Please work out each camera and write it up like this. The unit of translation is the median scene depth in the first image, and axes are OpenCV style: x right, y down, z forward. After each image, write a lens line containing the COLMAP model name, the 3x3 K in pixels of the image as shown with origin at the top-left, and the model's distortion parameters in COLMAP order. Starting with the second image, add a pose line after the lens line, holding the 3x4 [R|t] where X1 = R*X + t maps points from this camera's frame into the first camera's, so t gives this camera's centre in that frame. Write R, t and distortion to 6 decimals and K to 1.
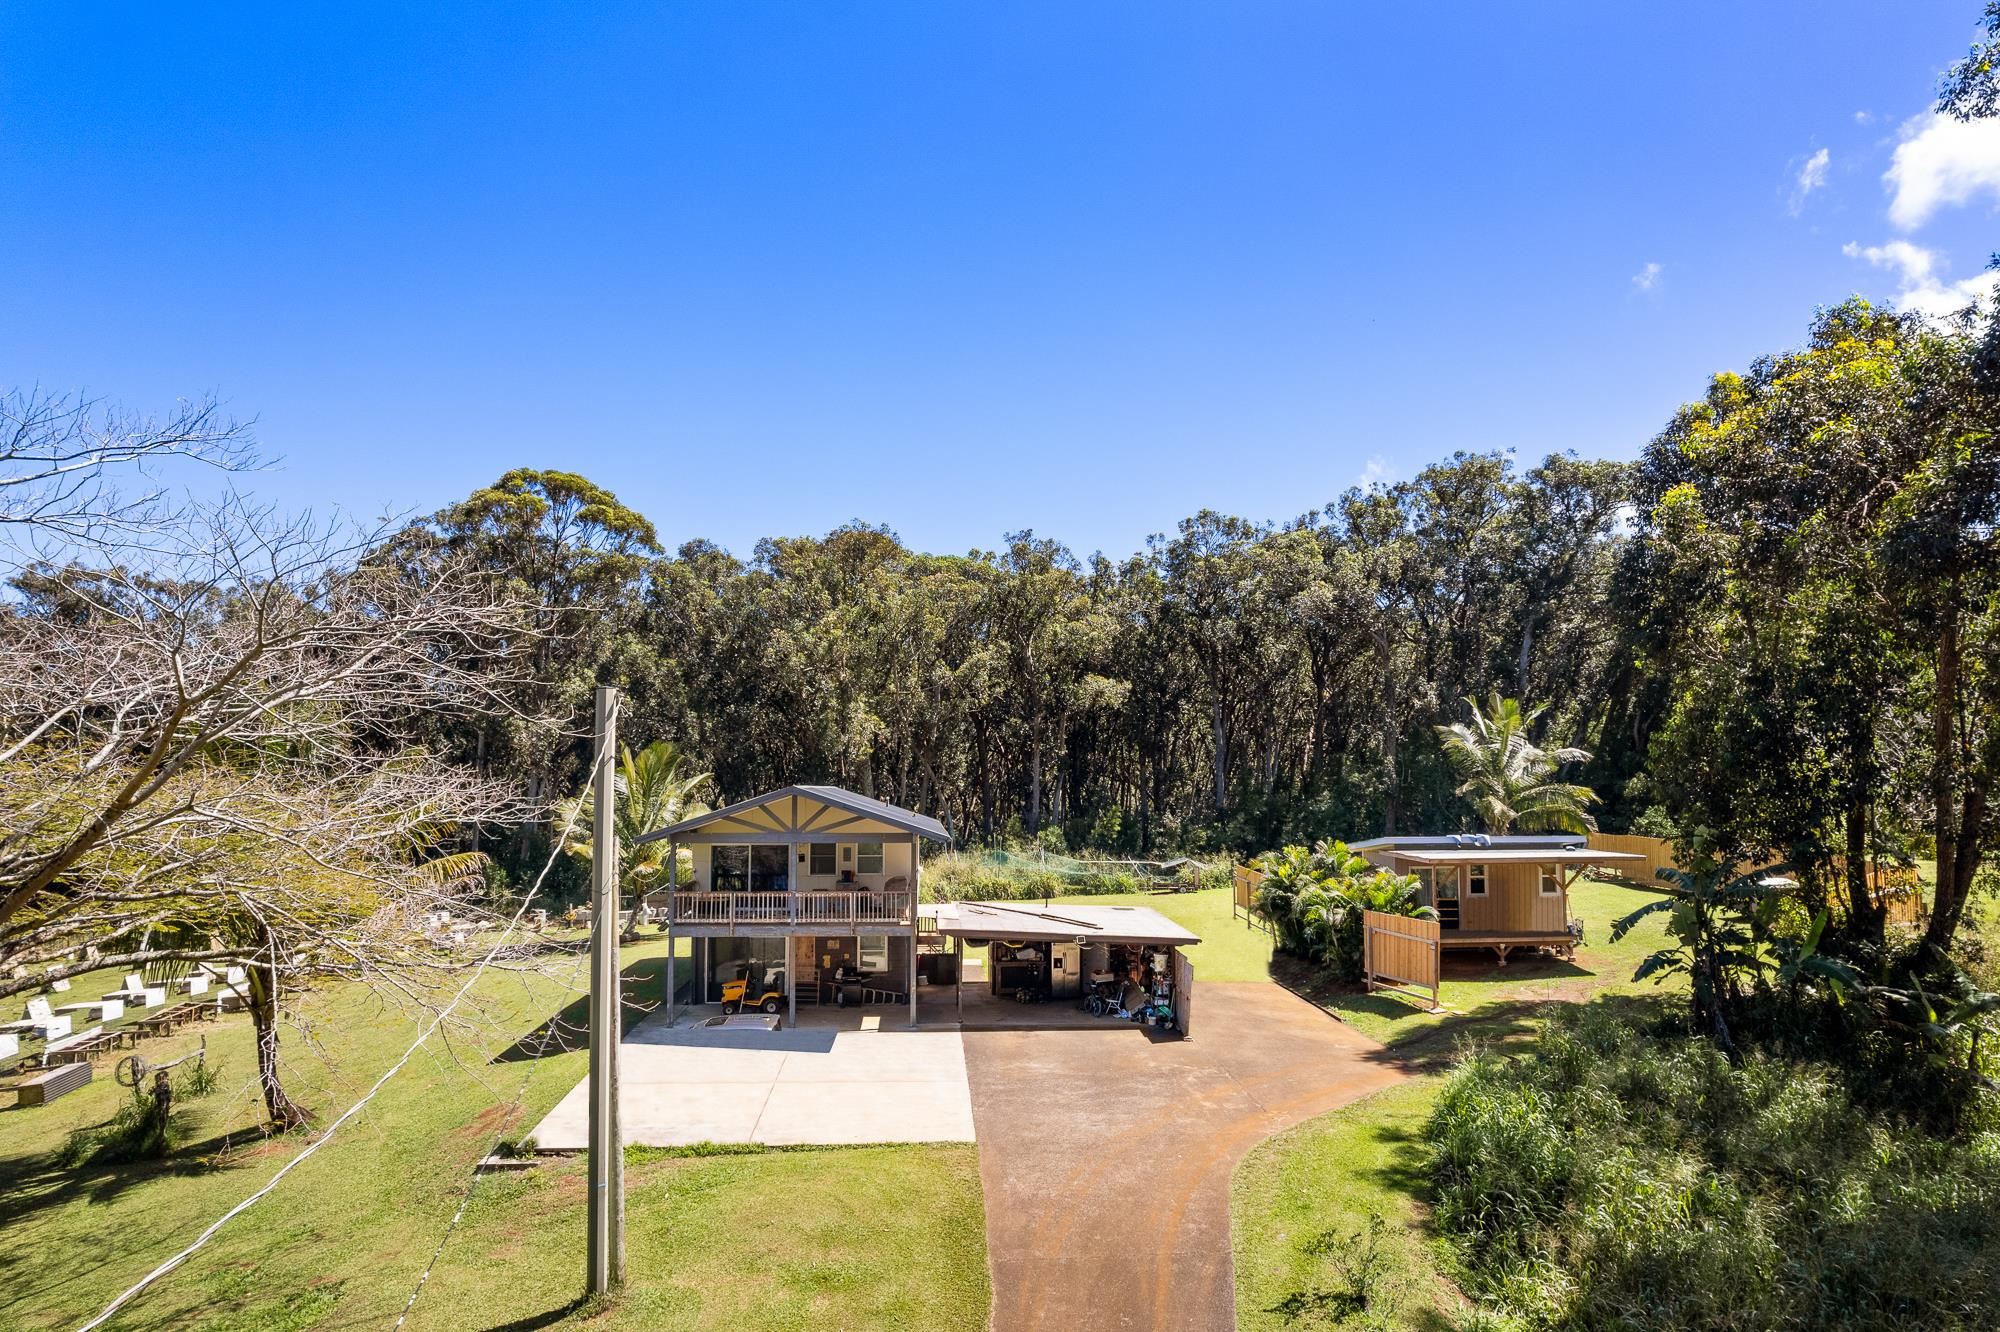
lens RADIAL K [[1296.2, 0, 1014.4], [0, 1296.2, 652.6], [0, 0, 1]] dist [-0.076349, 0.076410]
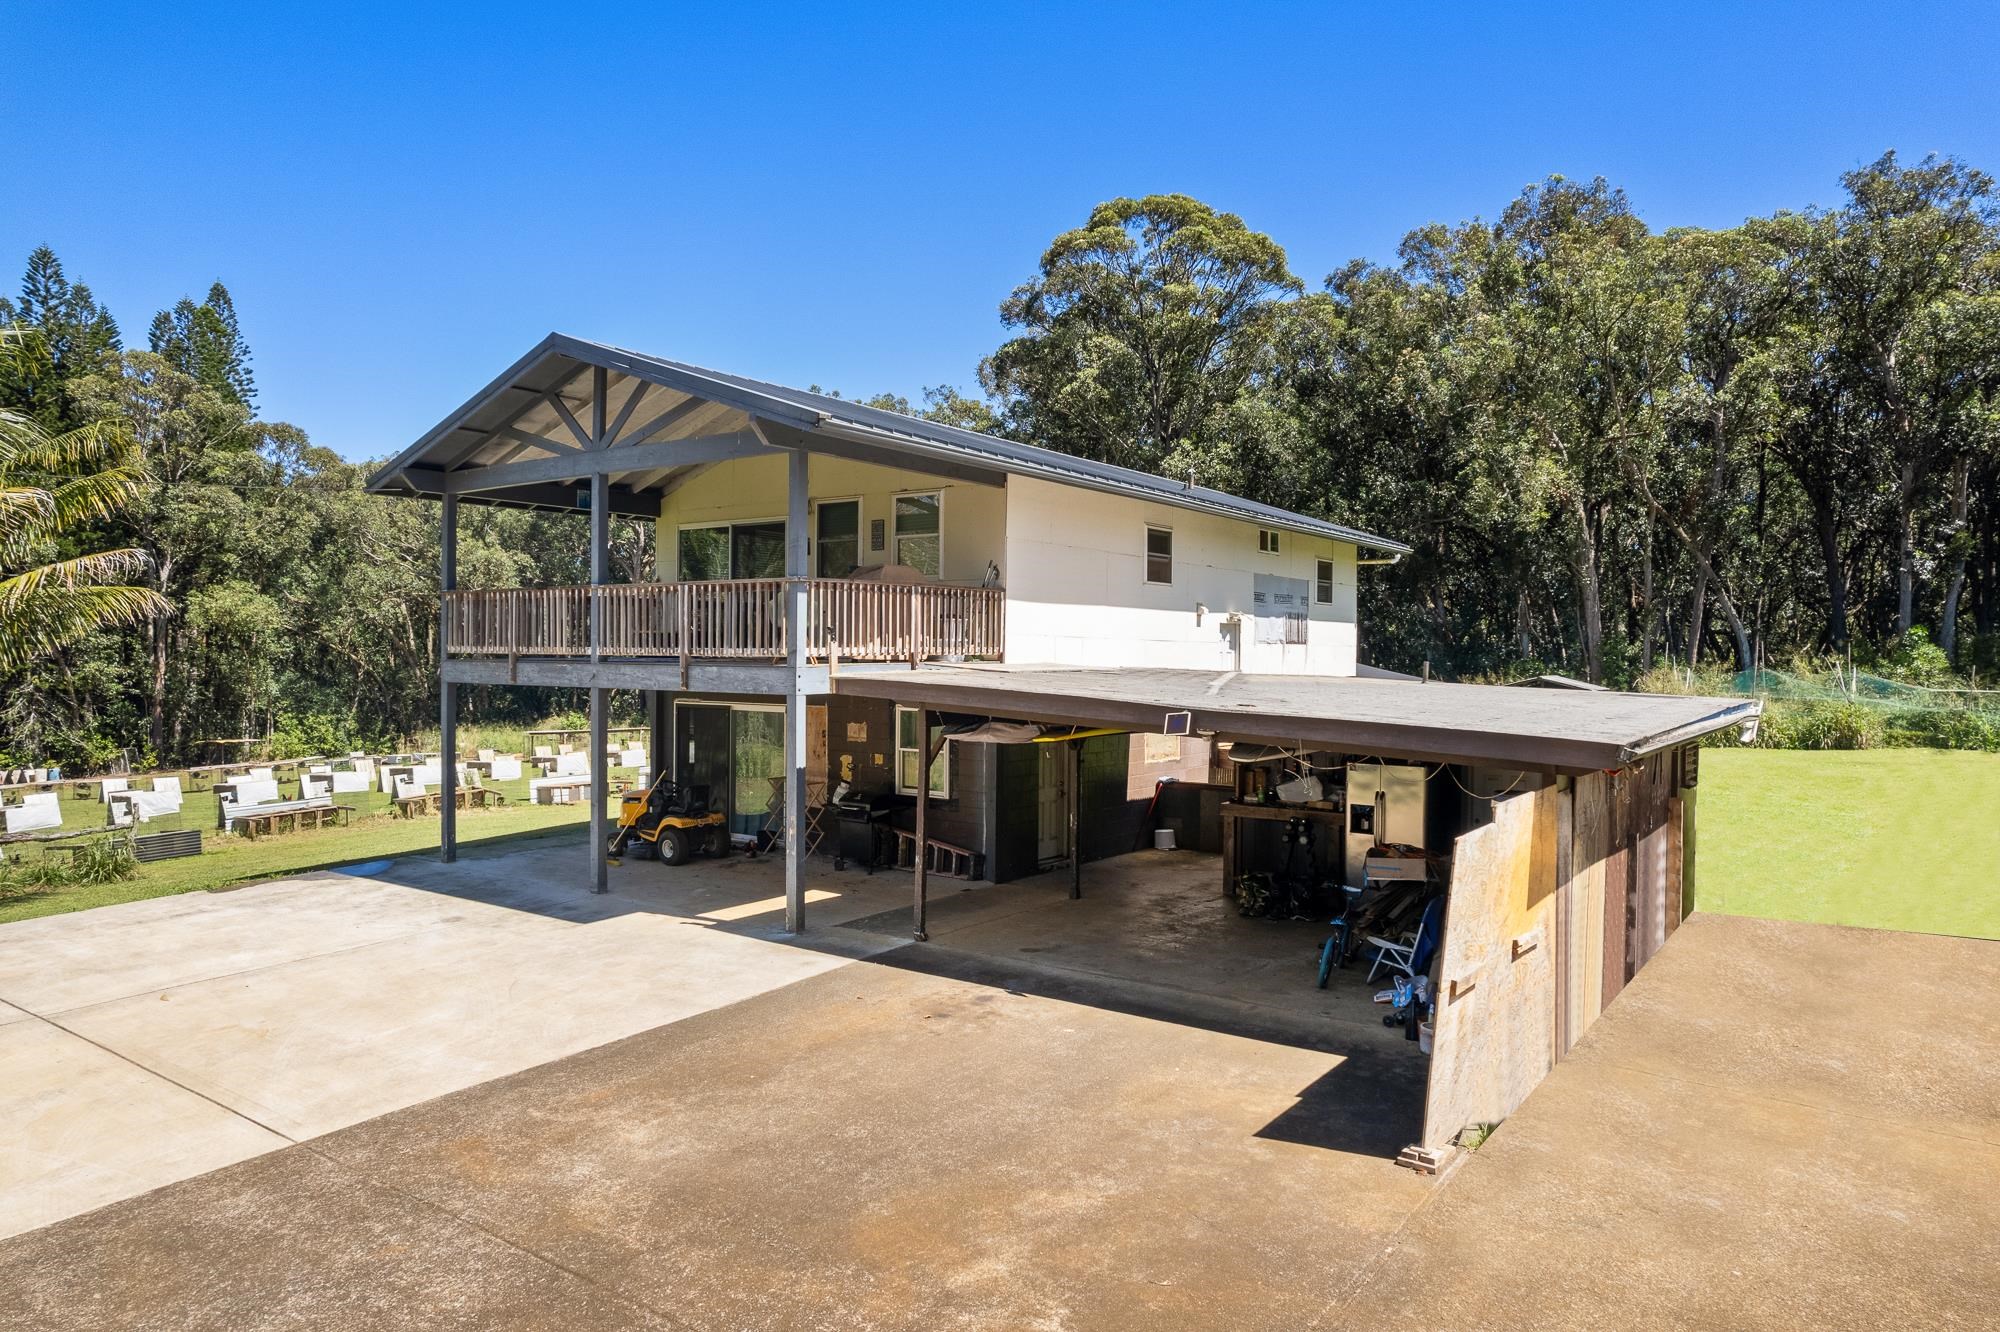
lens RADIAL K [[1296.2, 0, 1014.4], [0, 1296.2, 652.6], [0, 0, 1]] dist [-0.076349, 0.076410]
pose [[0.772916, 0.005247, -0.634486, 0.115837], [0.057585, 0.995259, 0.078379, 0.099564], [0.631889, -0.097117, 0.768950, 0.412557]]
